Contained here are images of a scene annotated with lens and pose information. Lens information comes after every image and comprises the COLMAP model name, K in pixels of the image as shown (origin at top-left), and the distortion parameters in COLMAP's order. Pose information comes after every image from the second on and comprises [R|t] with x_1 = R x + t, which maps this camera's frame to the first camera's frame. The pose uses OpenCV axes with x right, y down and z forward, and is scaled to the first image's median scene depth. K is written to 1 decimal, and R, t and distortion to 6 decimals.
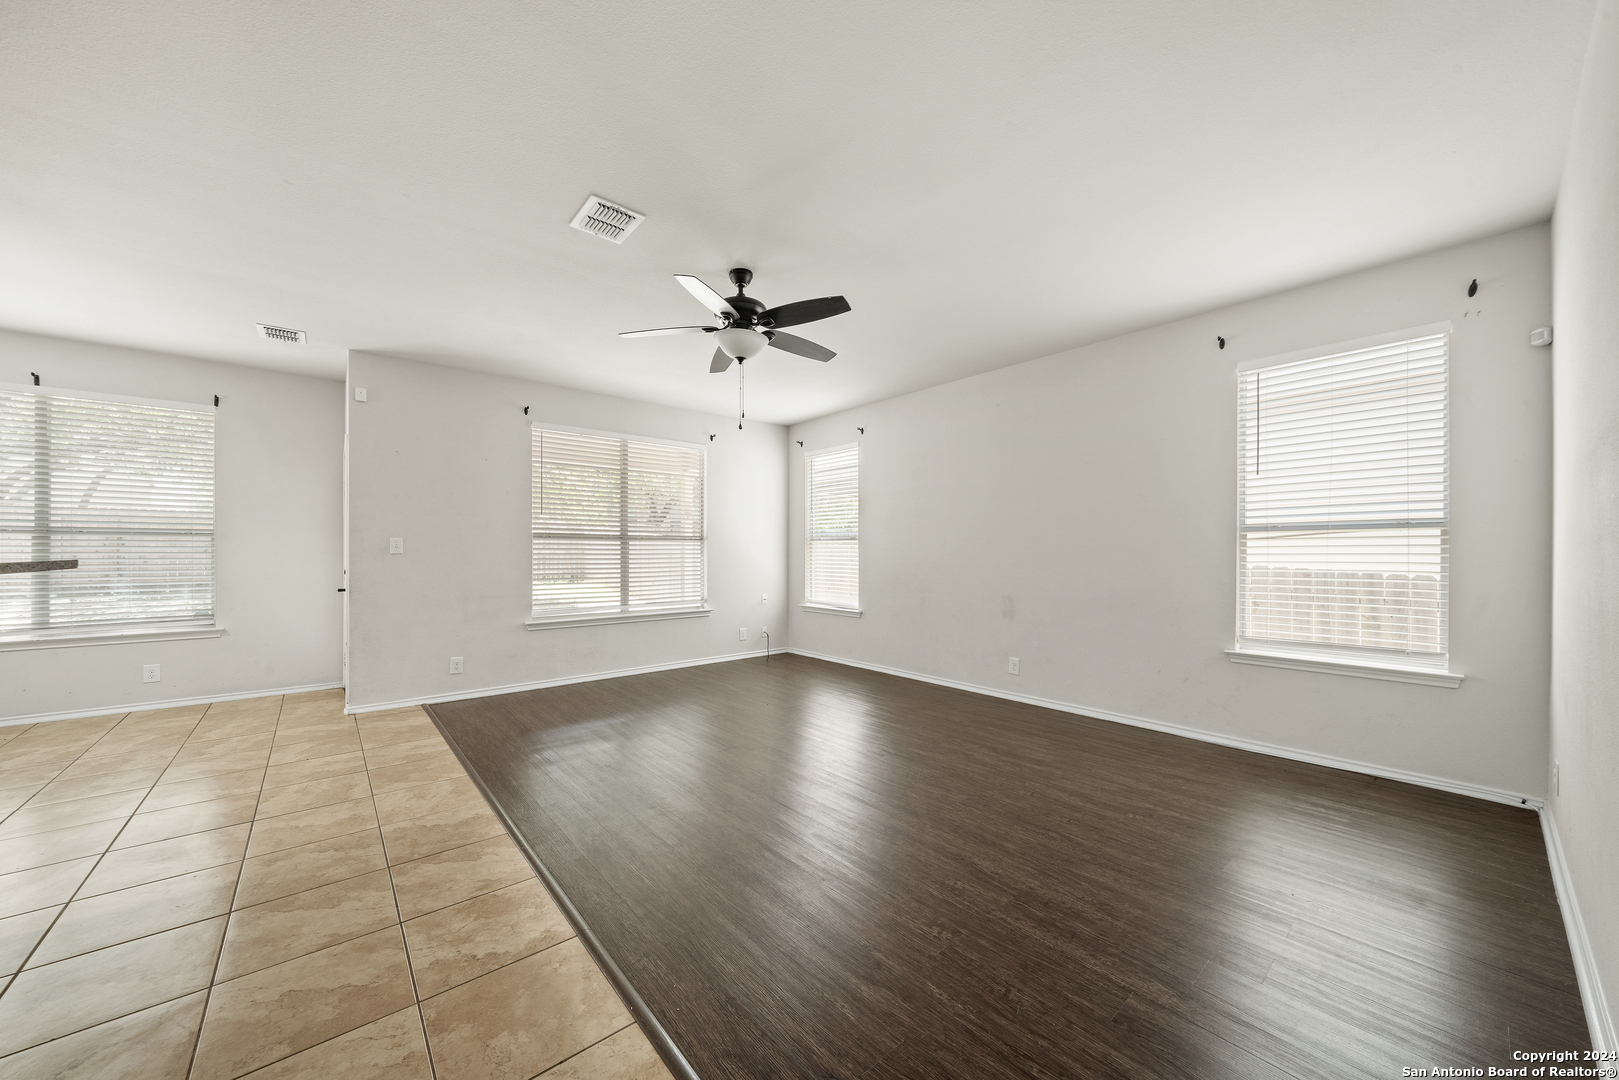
lens RADIAL K [[574.3, 0, 802.3], [0, 574.3, 555.5], [0, 0, 1]] dist [-0.004921, 0.000121]
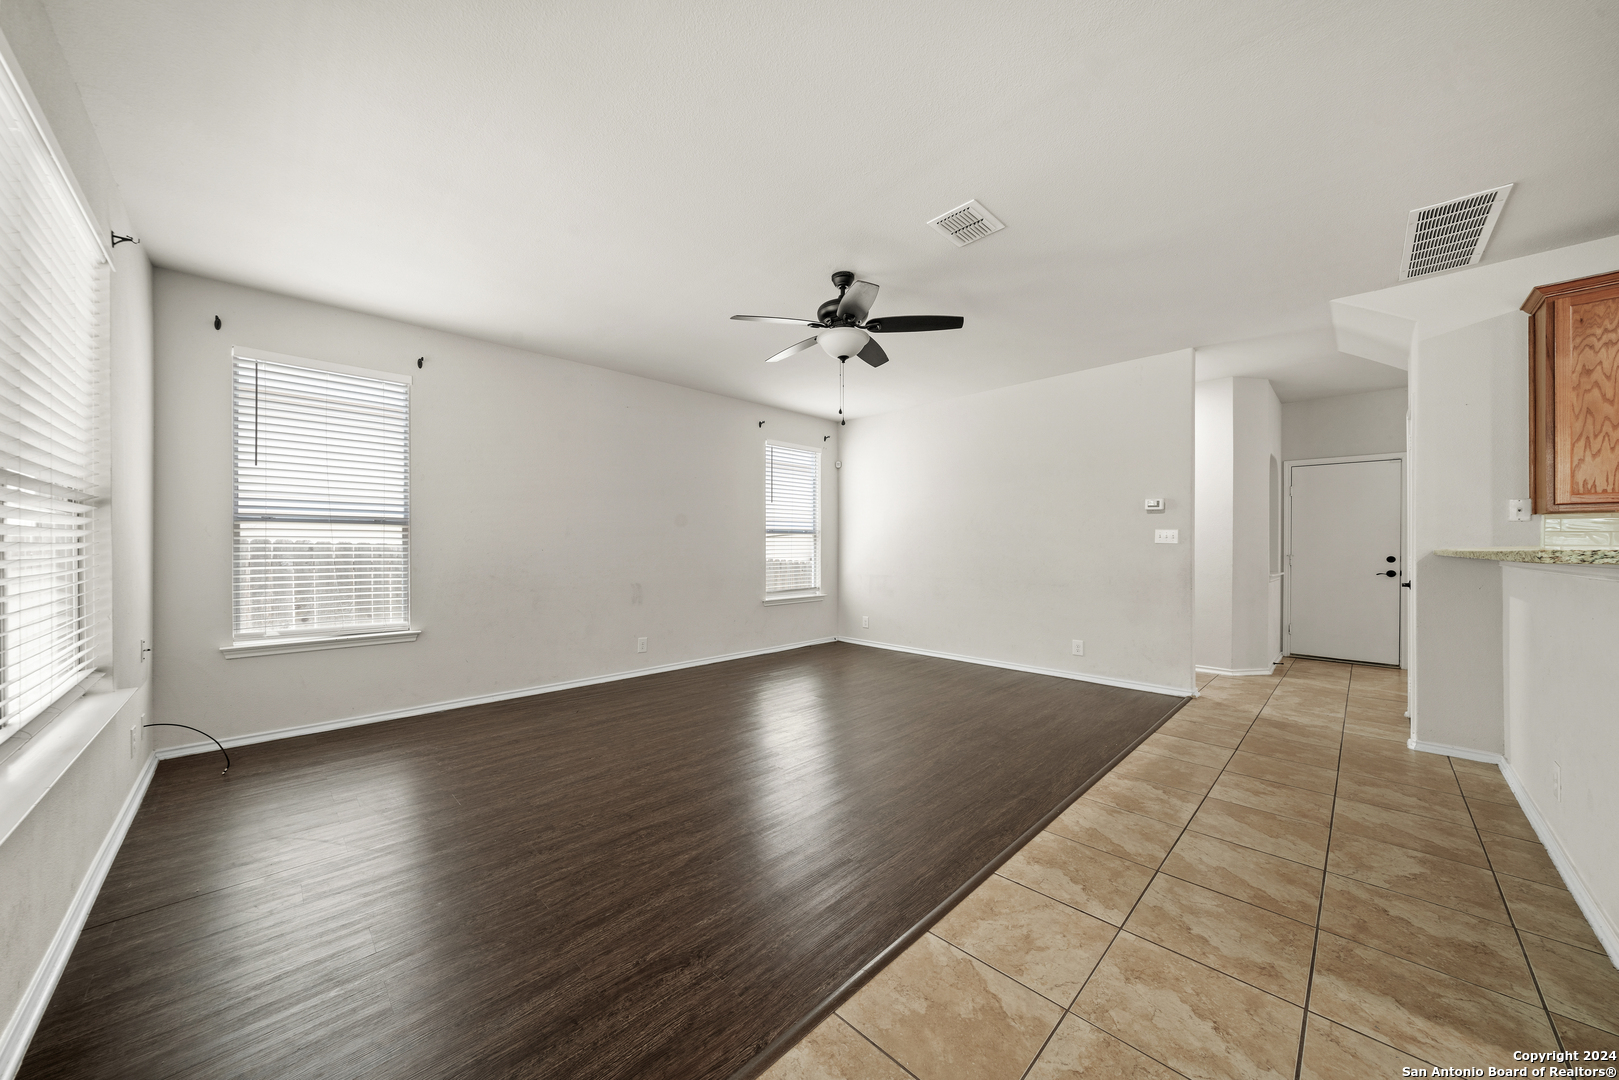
lens RADIAL K [[556.1, 0, 801.1], [0, 556.1, 548.0], [0, 0, 1]] dist [-0.006252, 0.000029]
pose [[-0.073450, -0.003722, 0.997292, -1.000689], [0.003049, 0.999988, 0.003957, -0.001244], [-0.997294, 0.003331, -0.073437, 1.038005]]
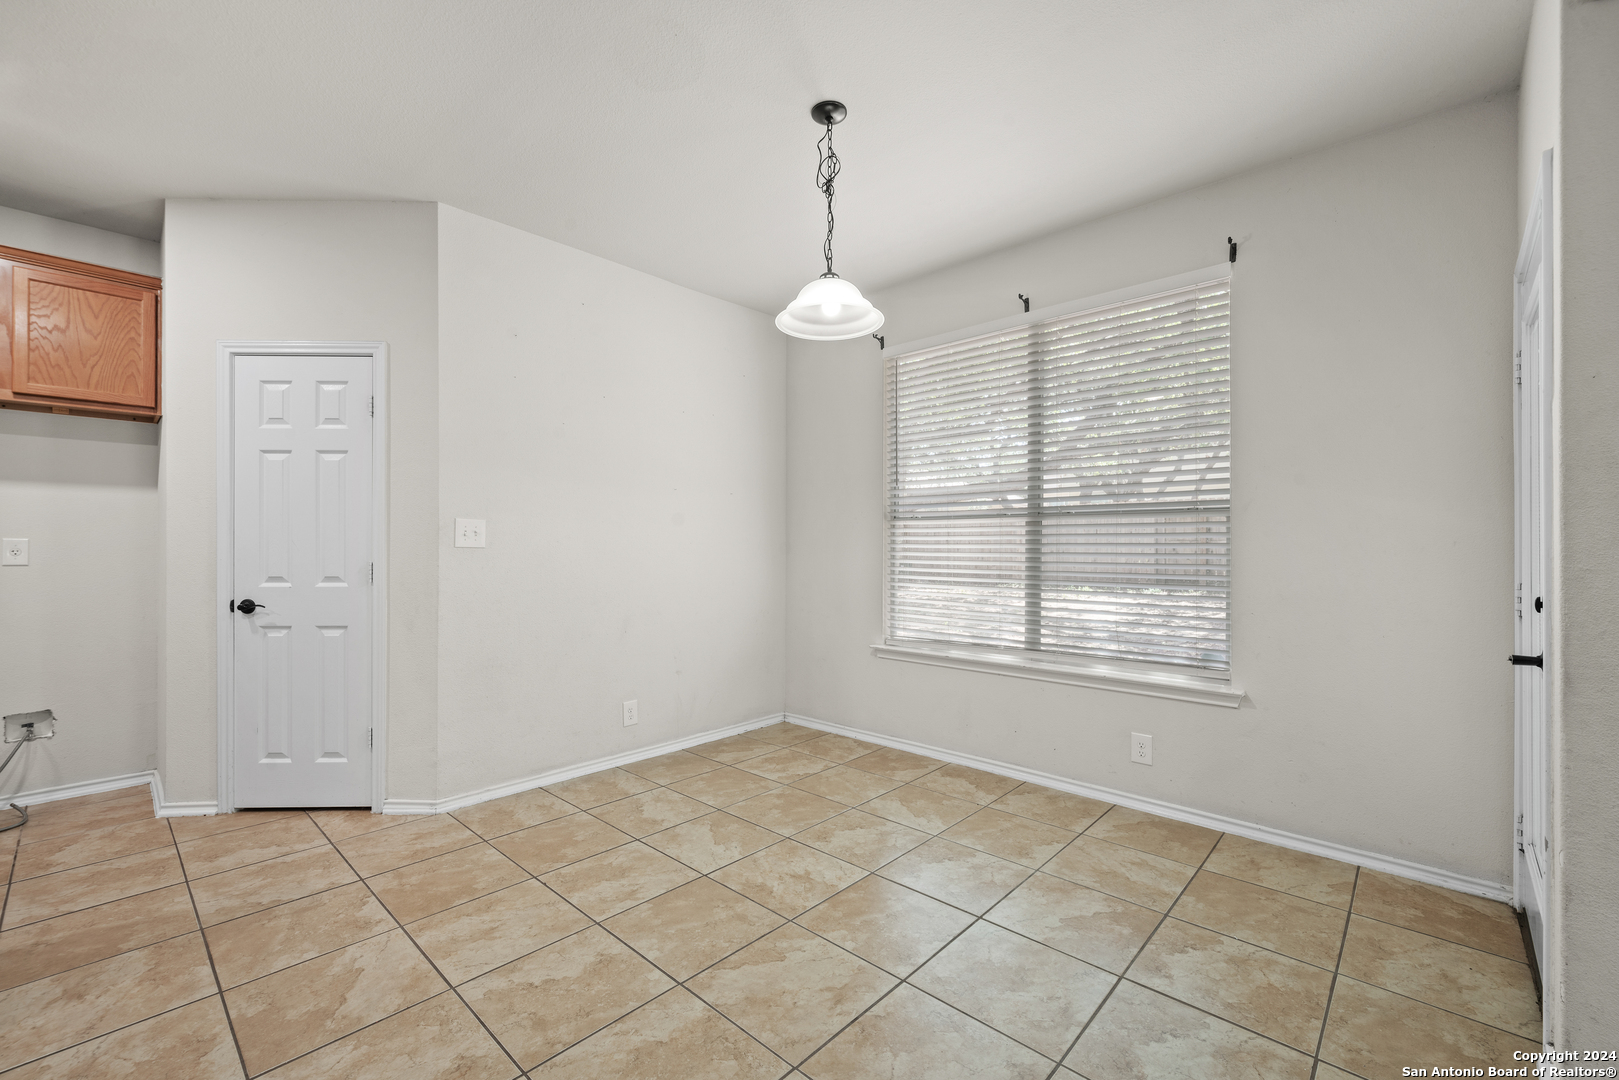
lens RADIAL K [[673.7, 0, 800.7], [0, 673.7, 543.2], [0, 0, 1]] dist [-0.000152, -0.000067]
pose [[0.113489, -0.003559, -0.993533, -0.612369], [-0.004317, 0.999982, -0.004075, -0.001917], [0.993530, 0.004751, 0.113472, 0.715699]]
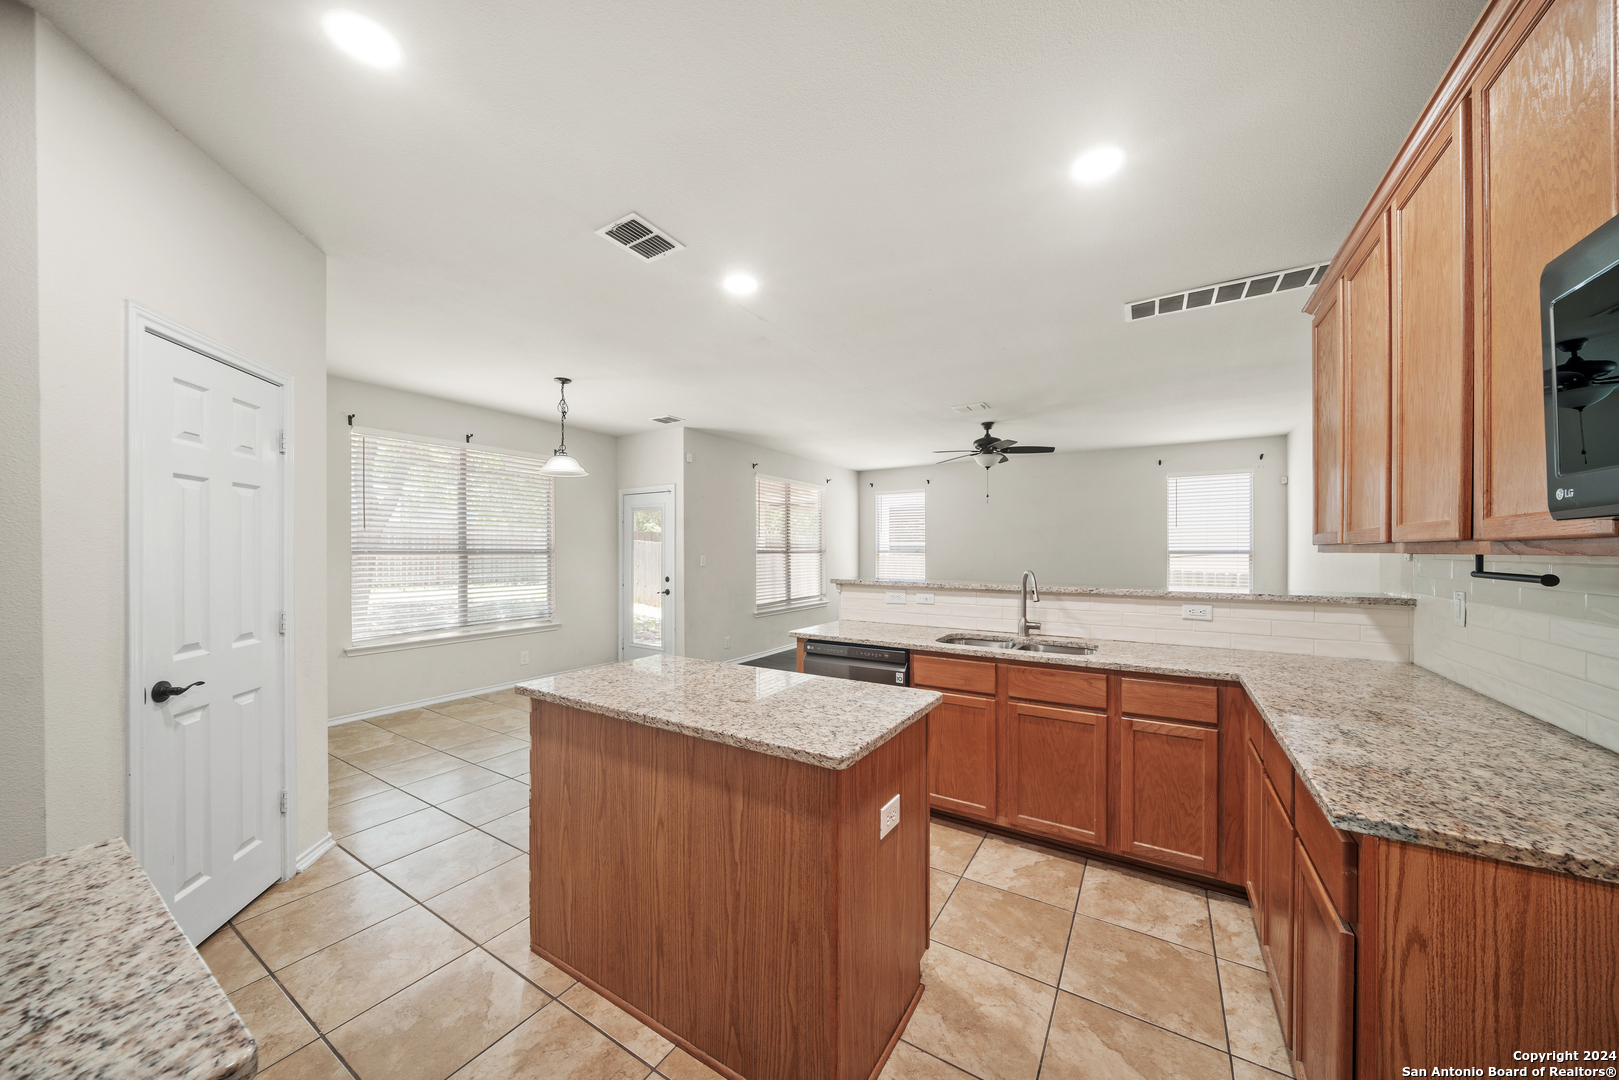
lens RADIAL K [[556.1, 0, 801.1], [0, 556.1, 548.0], [0, 0, 1]] dist [-0.006252, 0.000029]
pose [[0.953949, 0.001877, 0.299962, -1.148608], [0.000979, 0.999956, -0.009369, -0.046153], [-0.299967, 0.009232, 0.953905, -0.541320]]
